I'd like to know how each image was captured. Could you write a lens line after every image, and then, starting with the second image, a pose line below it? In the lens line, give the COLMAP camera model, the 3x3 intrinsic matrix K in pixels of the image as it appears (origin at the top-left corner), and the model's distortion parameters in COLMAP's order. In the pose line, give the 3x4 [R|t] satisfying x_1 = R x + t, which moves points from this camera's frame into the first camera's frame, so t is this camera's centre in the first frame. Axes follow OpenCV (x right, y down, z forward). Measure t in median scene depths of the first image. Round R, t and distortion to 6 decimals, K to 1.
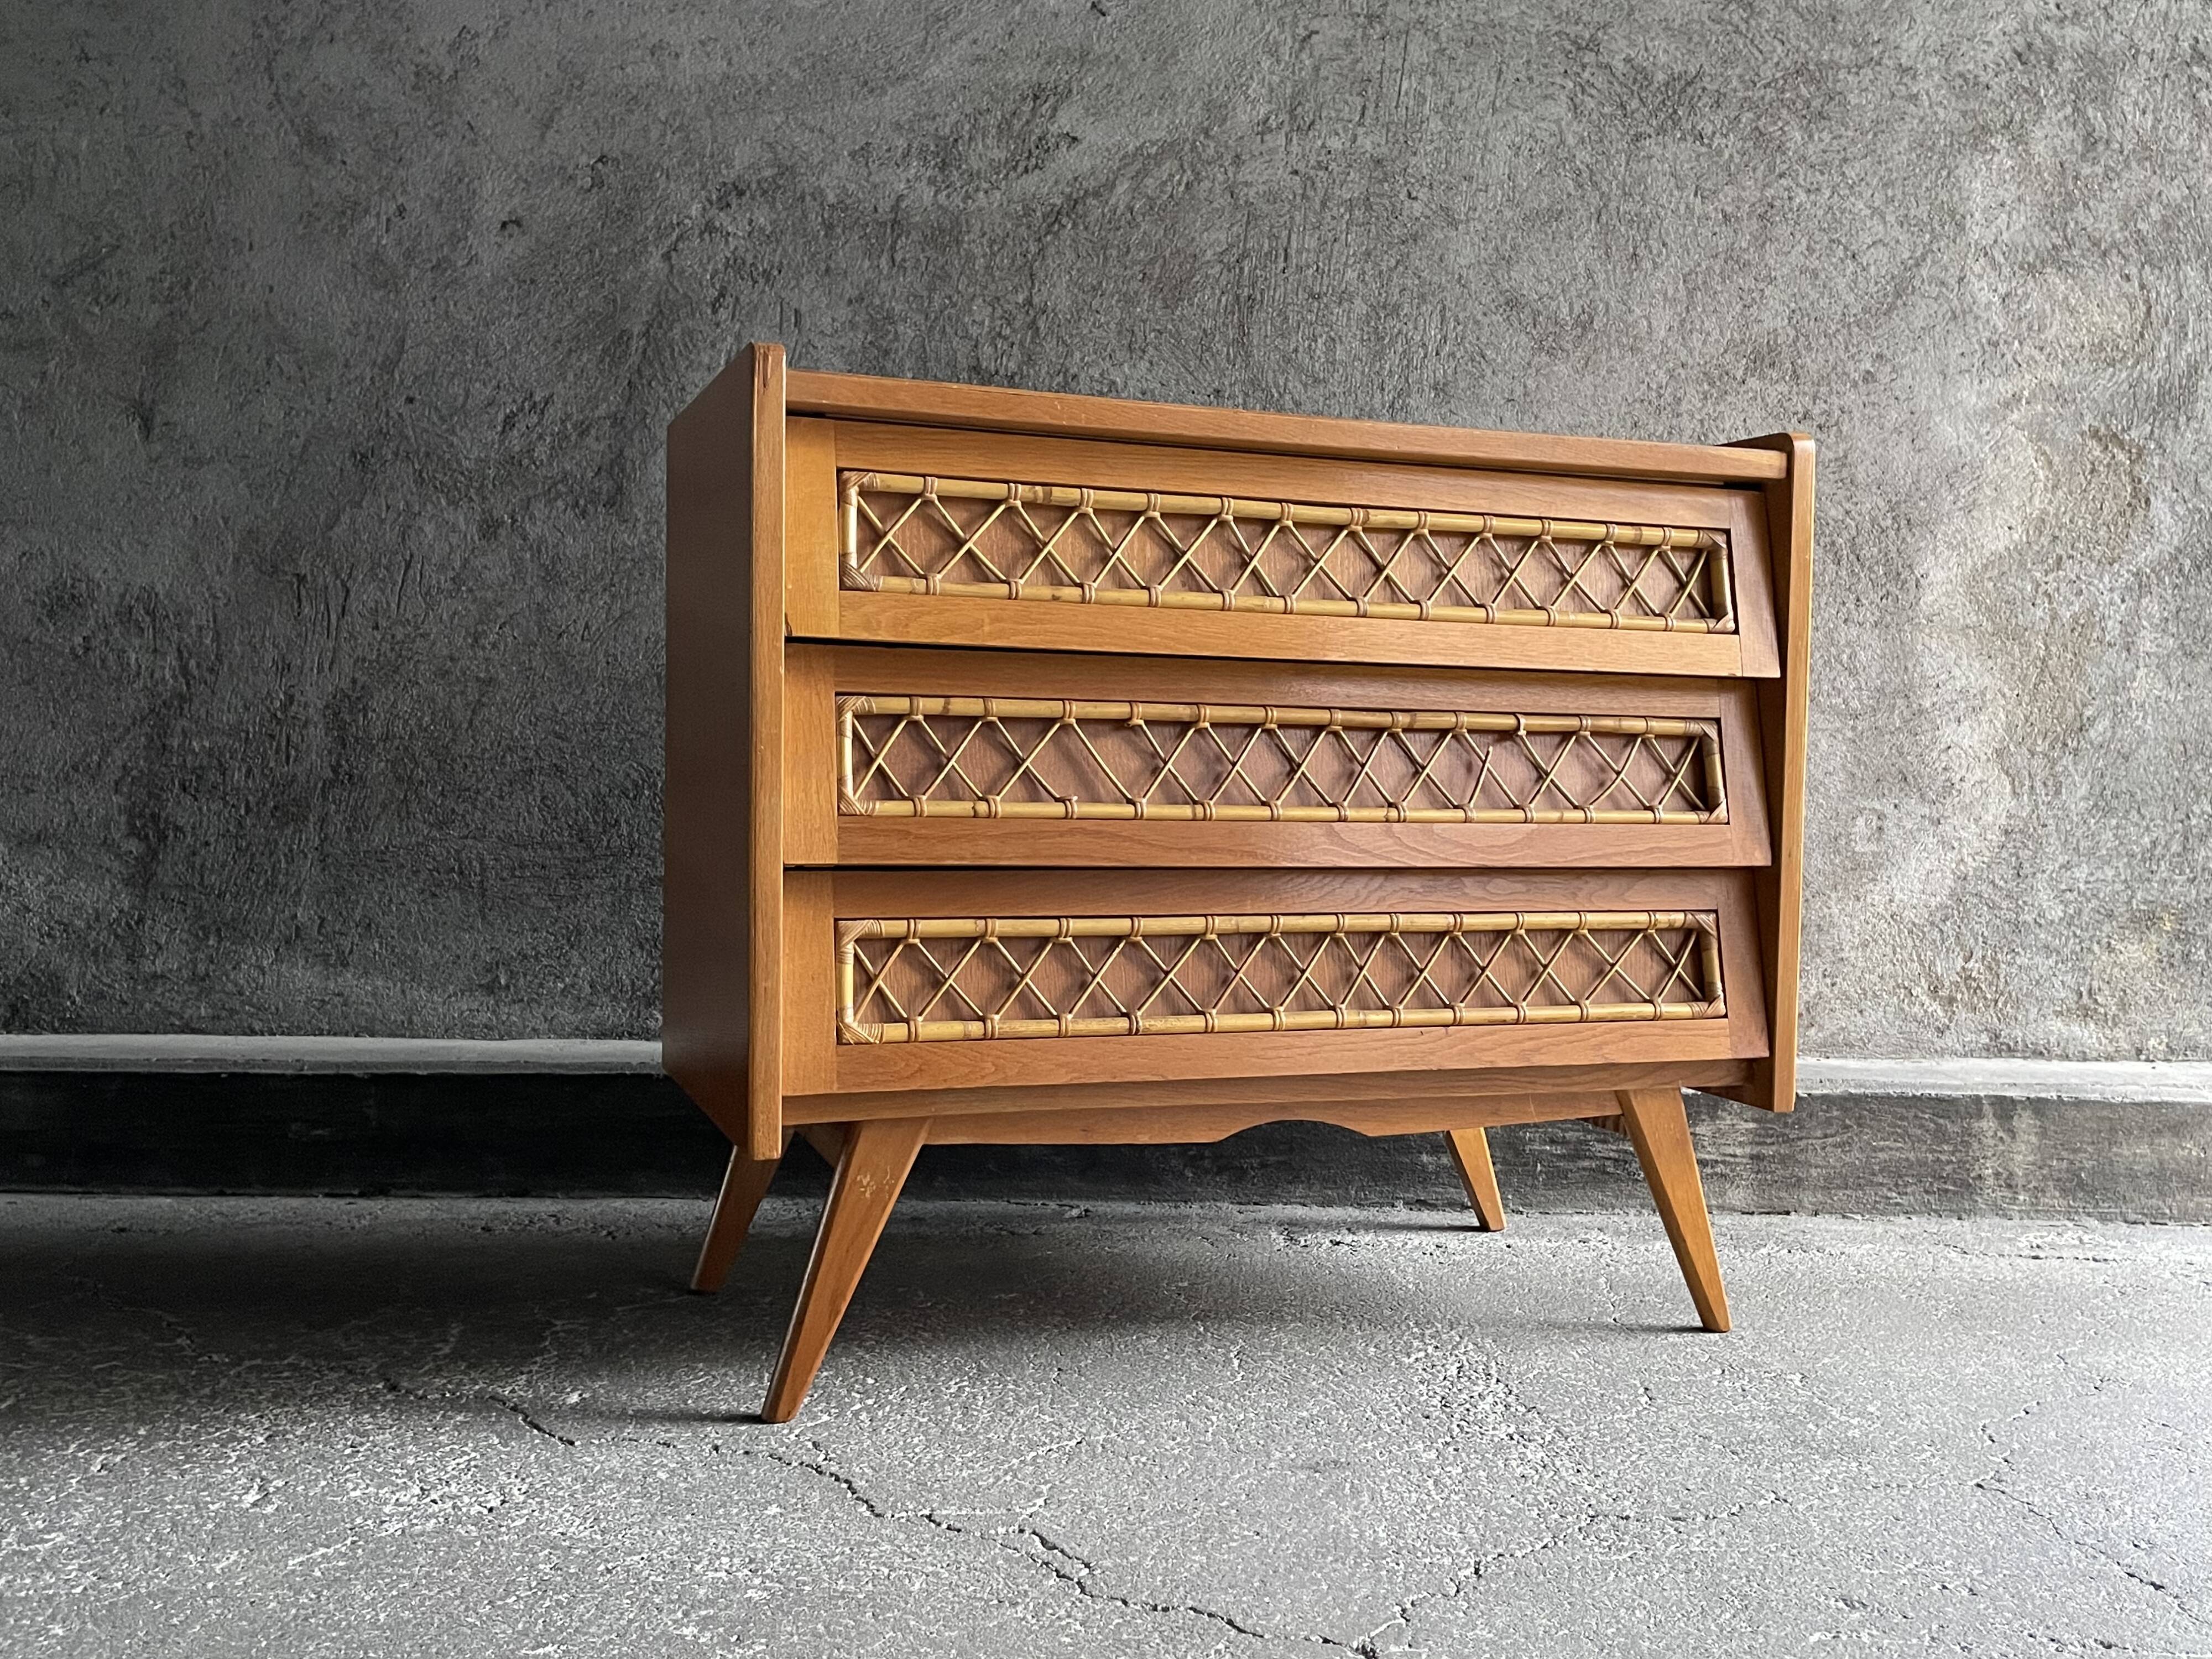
lens RADIAL K [[2024.6, 0, 1104.2], [0, 2024.6, 793.5], [0, 0, 1]] dist [0.025620, 0.000000]
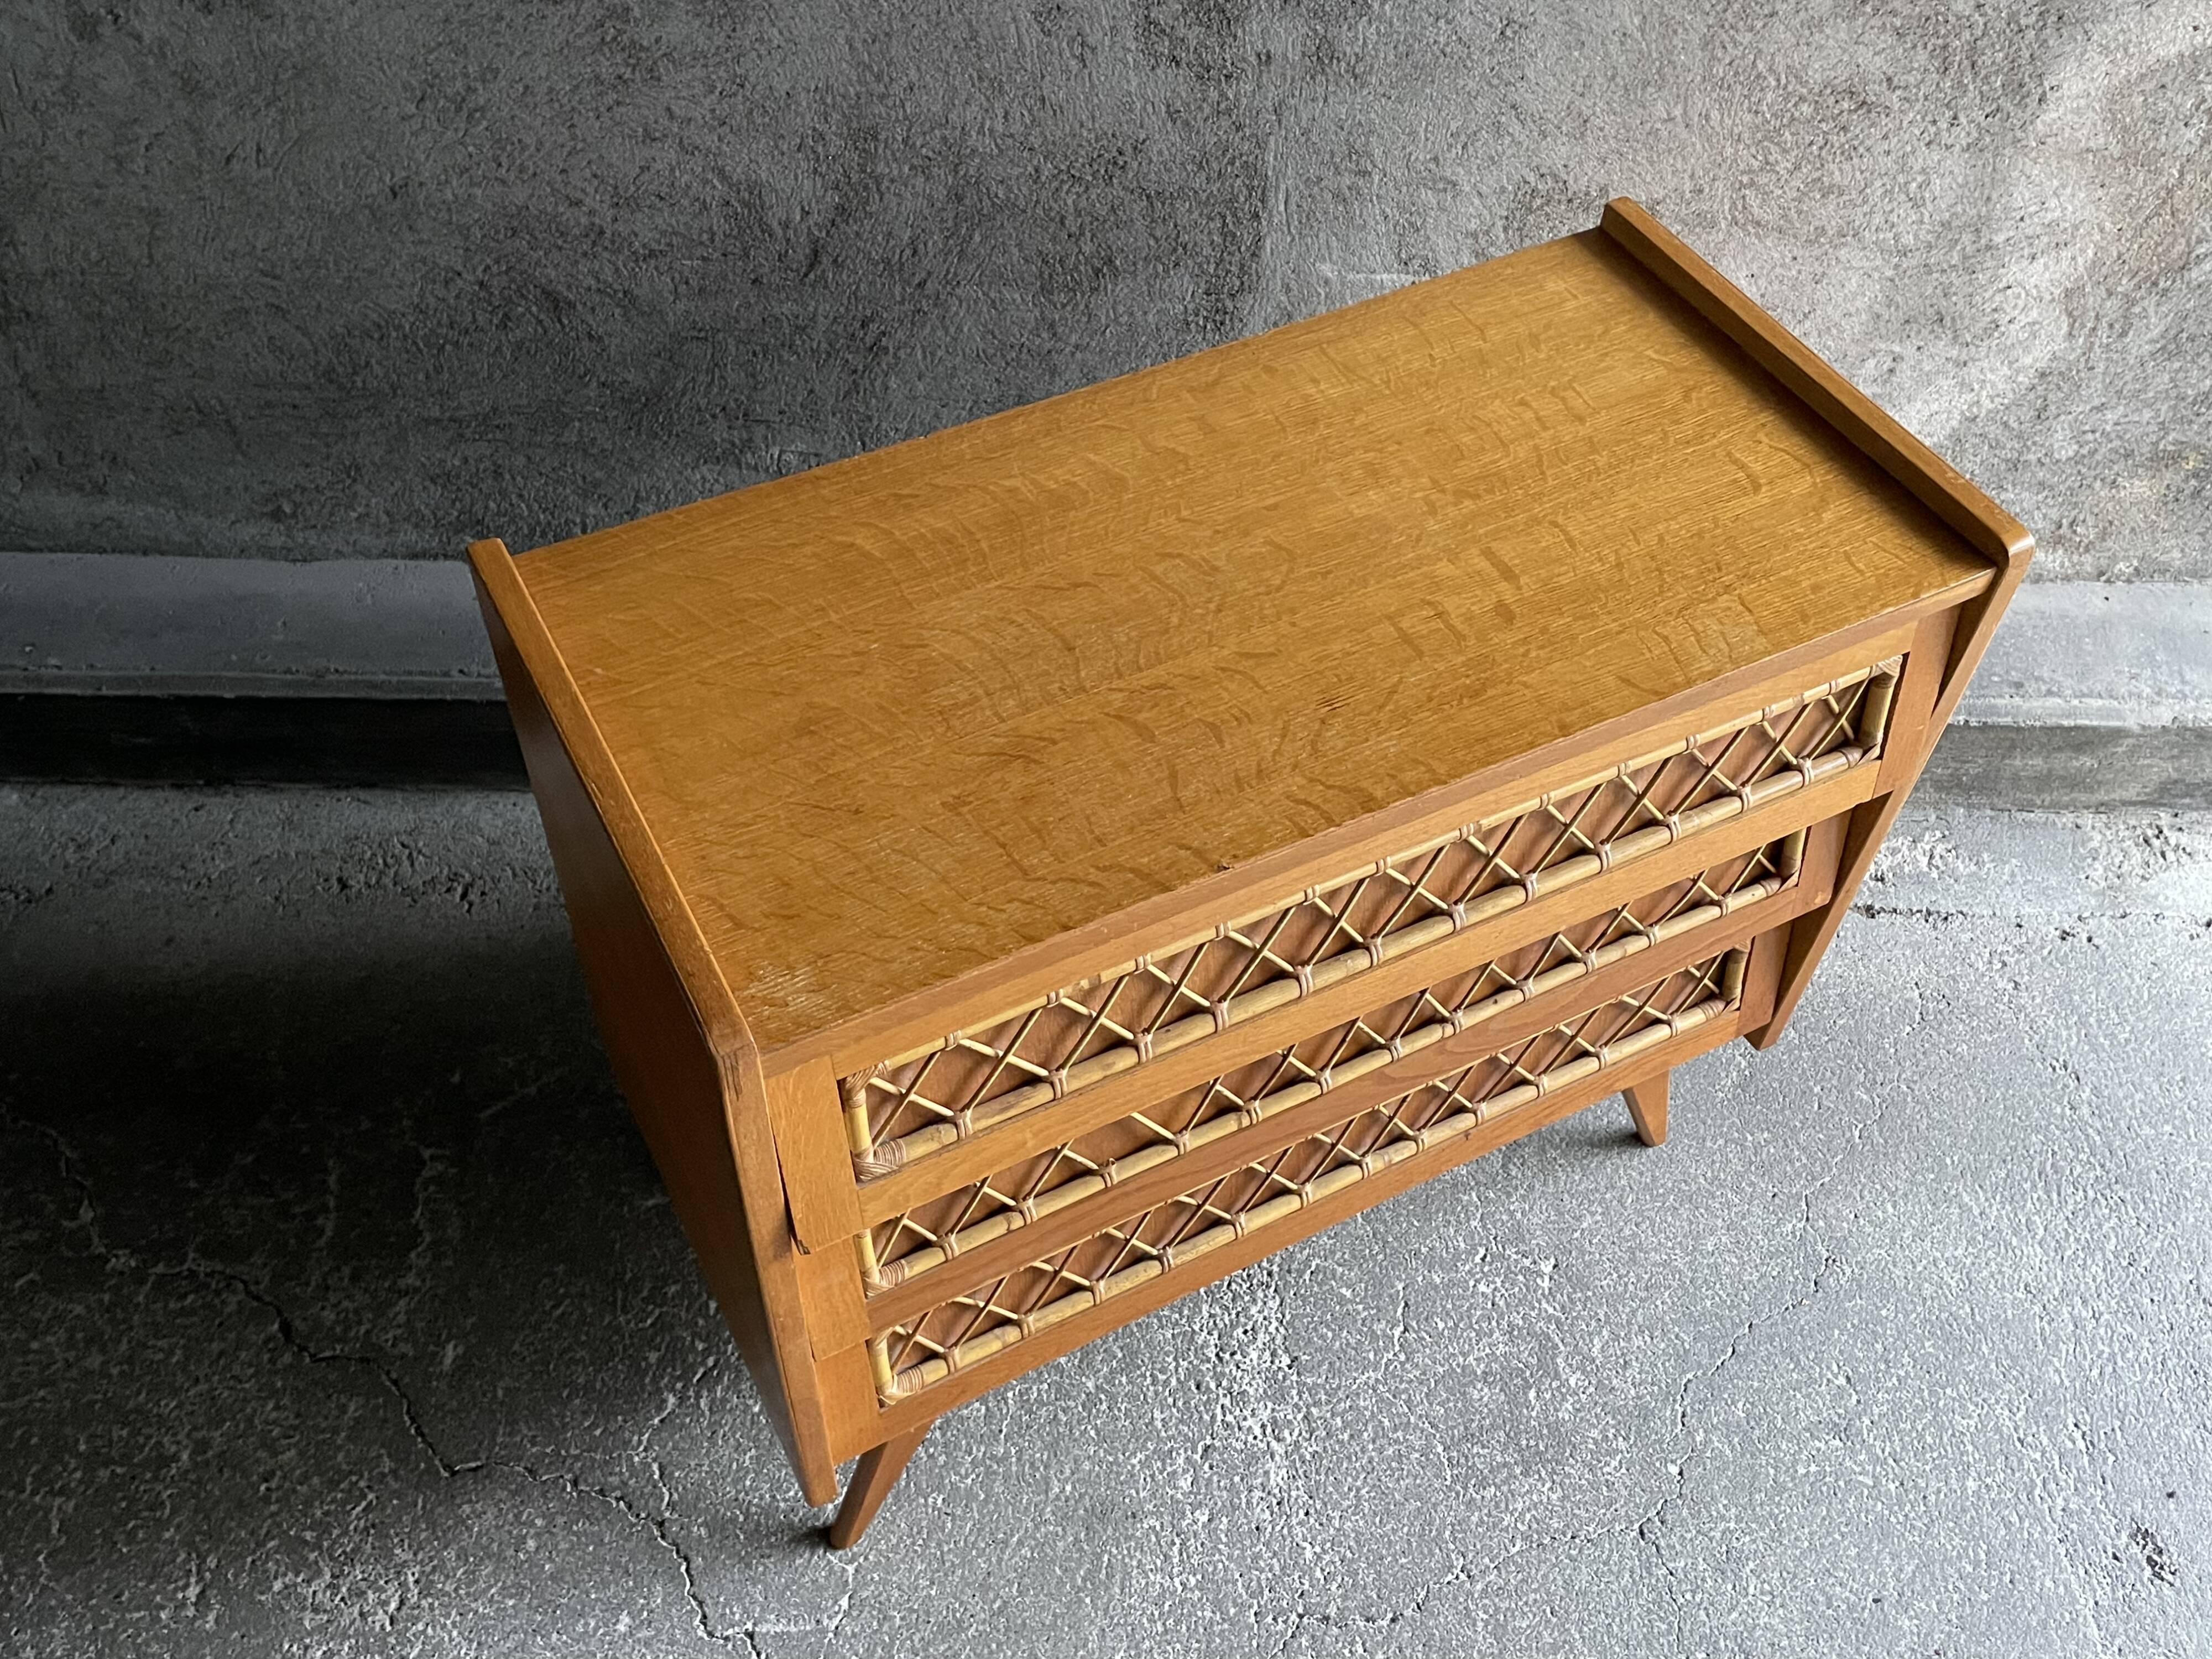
lens RADIAL K [[2024.6, 0, 1089.5], [0, 2024.6, 837.9], [0, 0, 1]] dist [0.025620, 0.000000]
pose [[0.999836, 0.016809, -0.006797, 0.064695], [-0.006018, 0.661288, 0.750108, -0.485292], [0.017104, -0.749943, 0.661281, 0.306737]]
